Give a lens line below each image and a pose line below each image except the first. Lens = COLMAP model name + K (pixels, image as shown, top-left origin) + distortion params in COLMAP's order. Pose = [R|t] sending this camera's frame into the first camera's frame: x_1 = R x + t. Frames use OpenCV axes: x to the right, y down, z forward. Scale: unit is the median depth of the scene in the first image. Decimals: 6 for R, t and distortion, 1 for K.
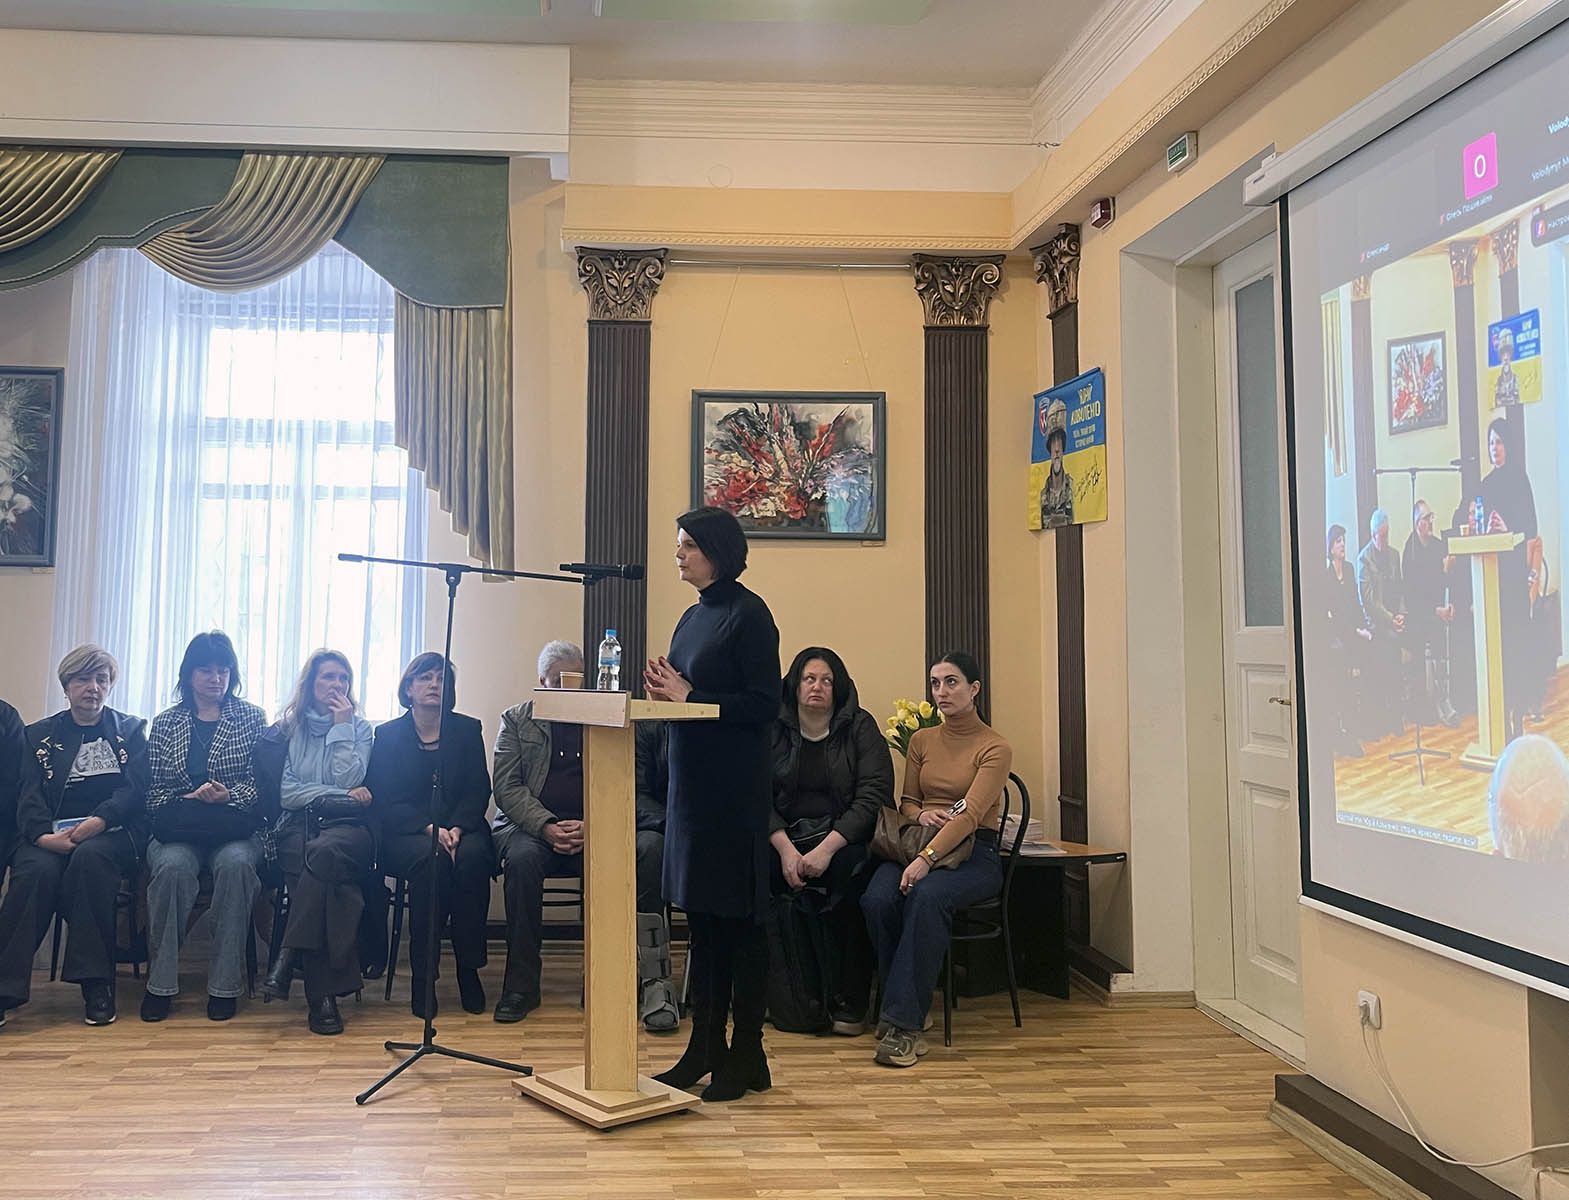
lens RADIAL K [[1436.2, 0, 629.8], [0, 1436.2, 507.4], [0, 0, 1]] dist [0.047673, 0.000000]
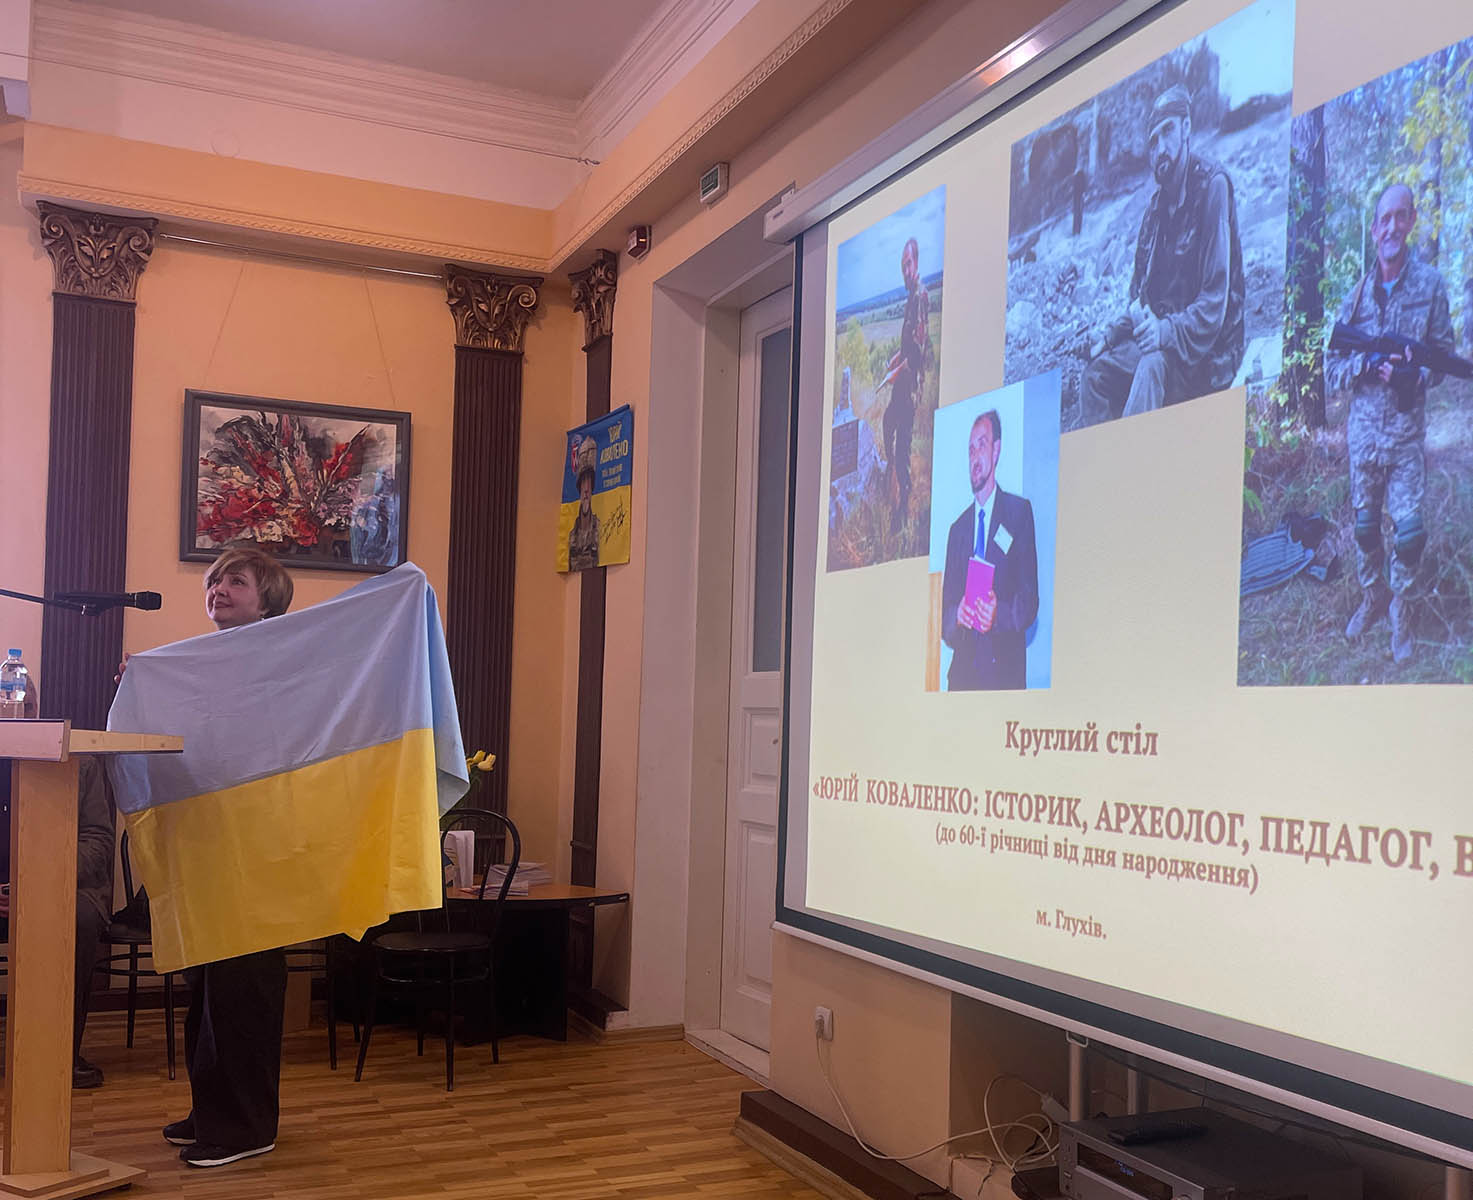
lens RADIAL K [[1498.2, 0, 727.5], [0, 1498.2, 697.8], [0, 0, 1]] dist [0.038532, 0.000000]
pose [[0.933761, 0.021861, 0.357229, 0.027737], [-0.052629, 0.995669, 0.076634, 0.016790], [-0.354007, -0.090358, 0.930868, 0.018342]]
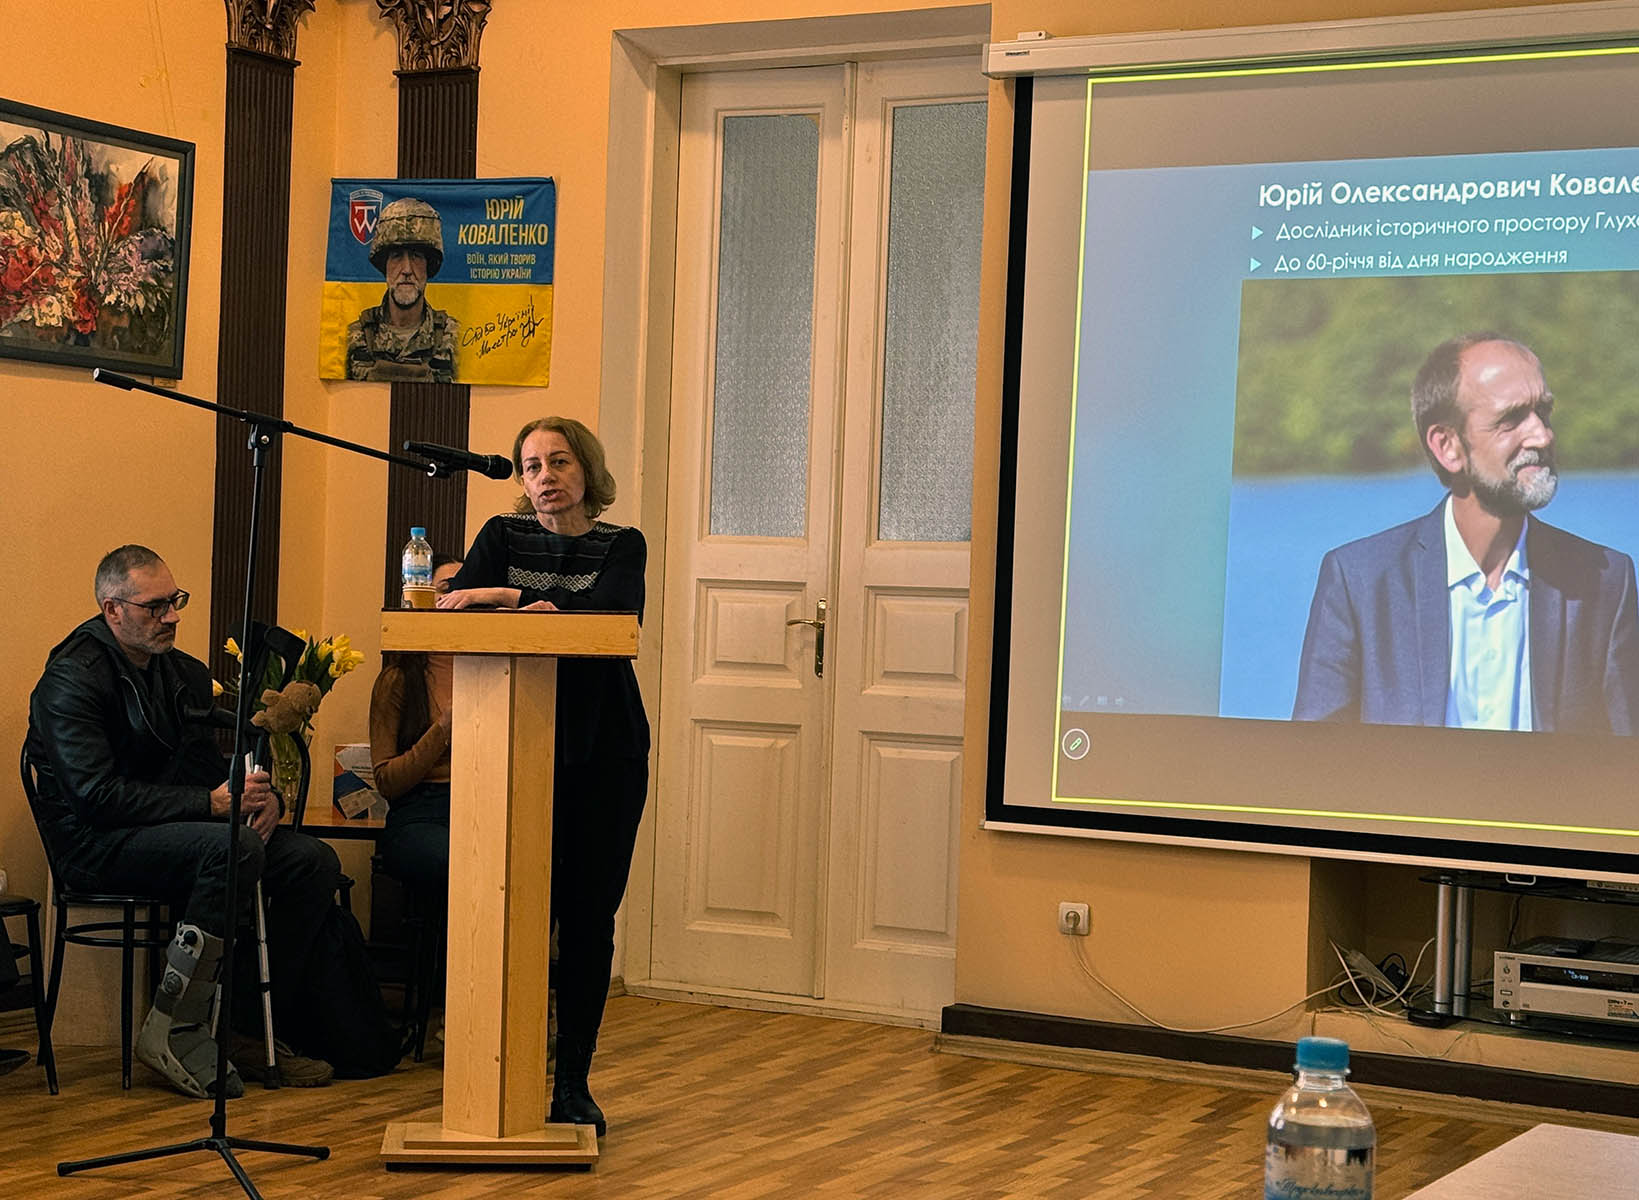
lens RADIAL K [[2948.6, 0, 803.9], [0, 2948.6, 637.6], [0, 0, 1]] dist [0.156867, 0.000000]
pose [[0.515775, -0.003886, 0.856715, -0.814189], [-0.109600, 0.991474, 0.070480, 0.013366], [-0.849685, -0.130248, 0.510951, 0.074897]]
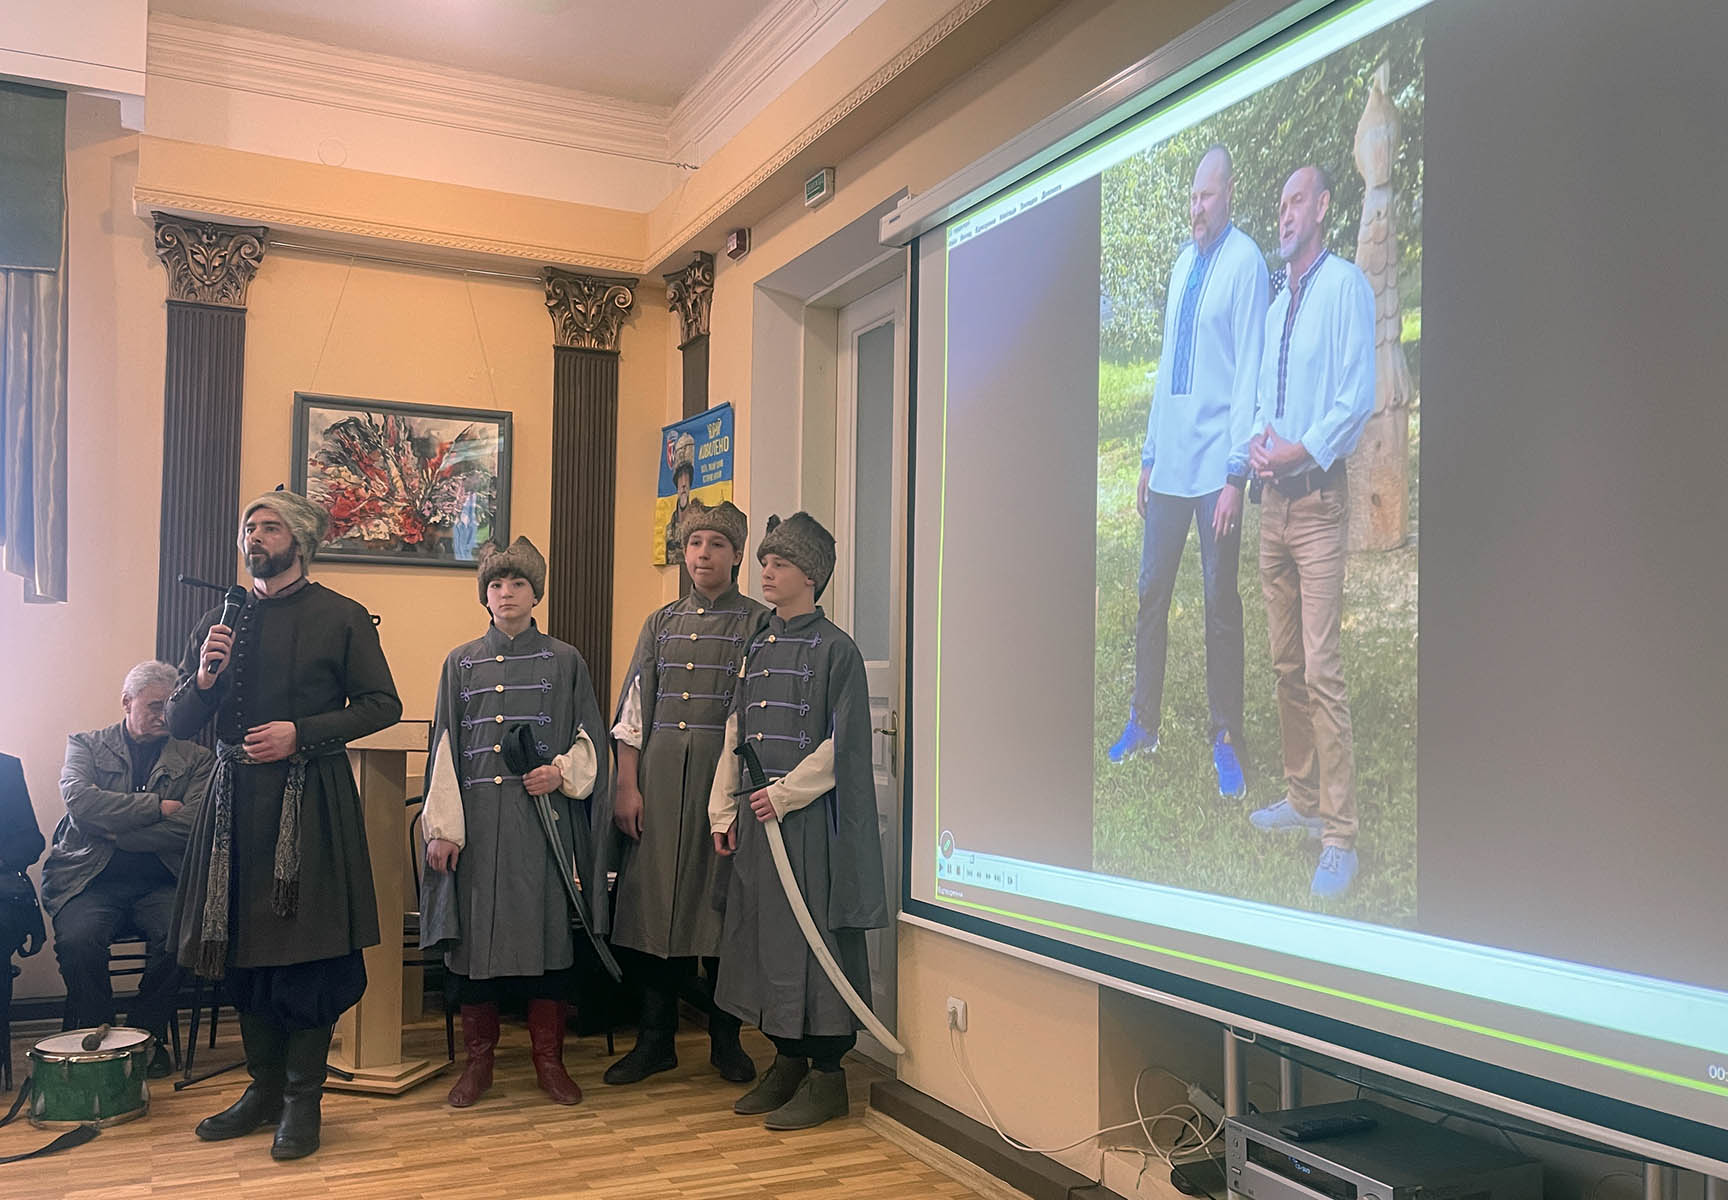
lens RADIAL K [[1457.3, 0, 776.1], [0, 1457.3, 642.3], [0, 0, 1]] dist [0.038852, -0.012339]
pose [[0.930701, 0.017746, 0.365349, -0.007730], [-0.040375, 0.997703, 0.054392, 0.011024], [-0.363545, -0.065374, 0.929280, 0.041135]]
